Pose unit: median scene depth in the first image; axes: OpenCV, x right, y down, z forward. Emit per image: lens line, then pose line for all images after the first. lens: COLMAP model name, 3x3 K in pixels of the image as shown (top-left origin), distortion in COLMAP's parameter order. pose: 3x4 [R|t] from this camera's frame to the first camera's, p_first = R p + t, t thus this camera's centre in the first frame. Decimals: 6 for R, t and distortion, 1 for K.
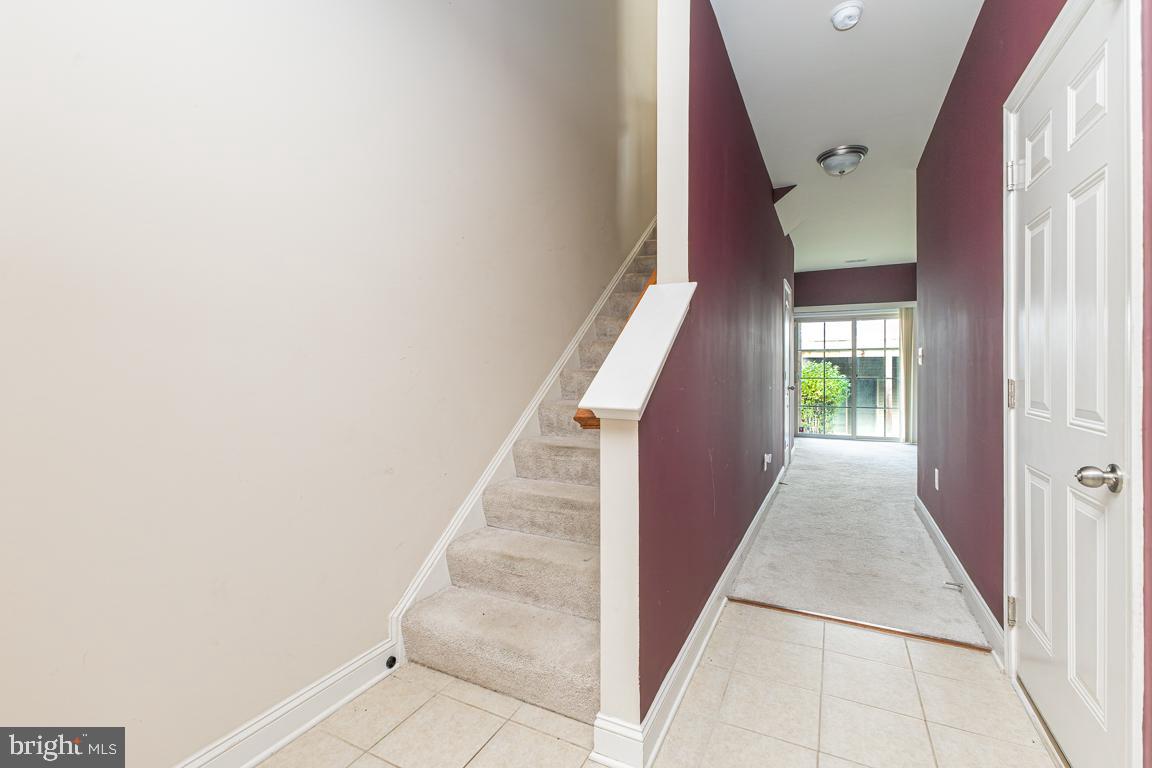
lens RADIAL K [[504.4, 0, 572.5], [0, 504.4, 375.8], [0, 0, 1]] dist [0.010345, 0.000073]
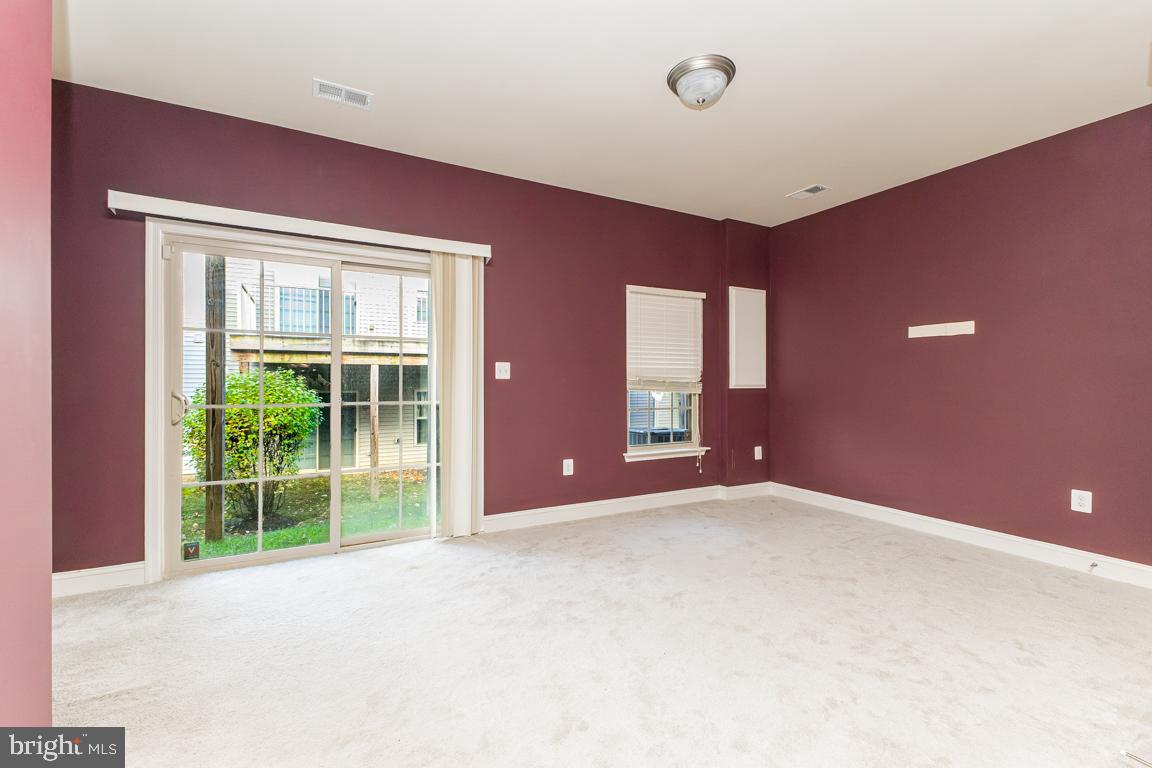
lens RADIAL K [[495.8, 0, 576.0], [0, 495.8, 384.0], [0, 0, 1]] dist [0.000020, -0.000012]
pose [[0.559378, 0.004155, 0.828902, 0.195842], [0.000729, 0.999985, -0.005505, -0.006000], [-0.828912, 0.003684, 0.559367, 0.361374]]
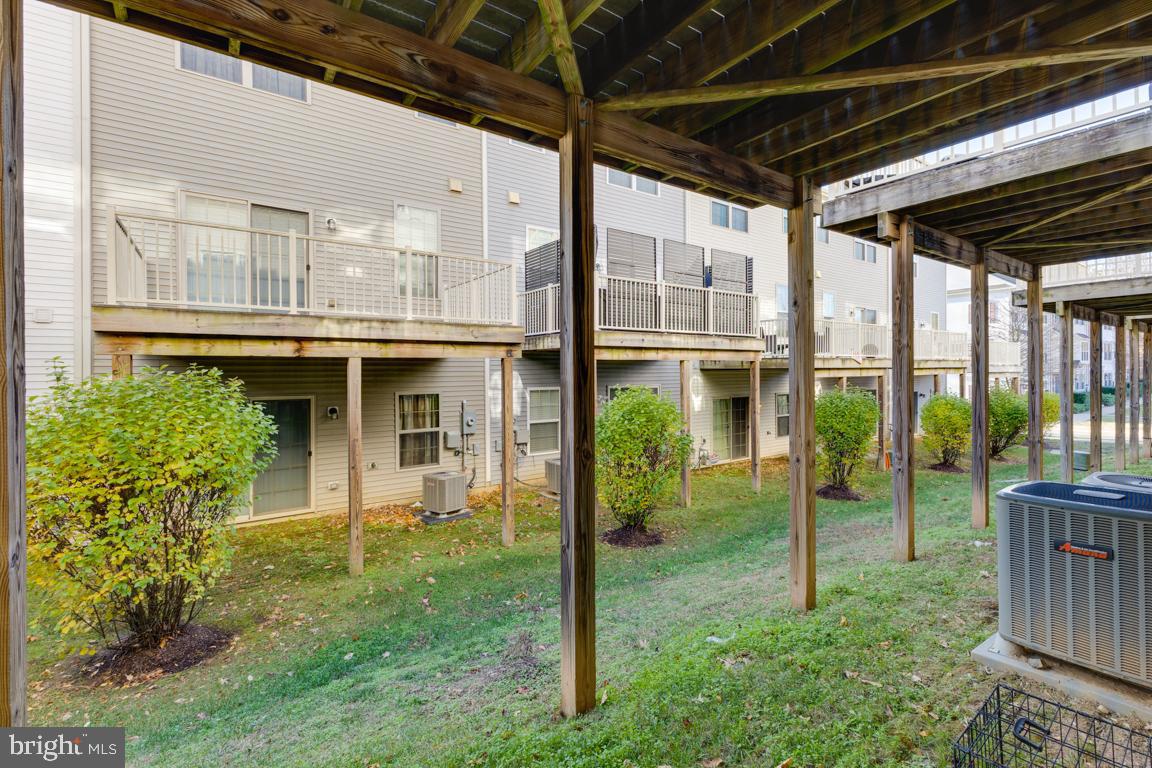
lens RADIAL K [[504.4, 0, 572.5], [0, 504.4, 375.8], [0, 0, 1]] dist [0.010345, 0.000073]
pose [[0.455122, -0.002642, 0.890425, 0.310483], [0.009303, 0.999955, -0.001788, -0.019275], [-0.890381, 0.009098, 0.455126, 0.624348]]
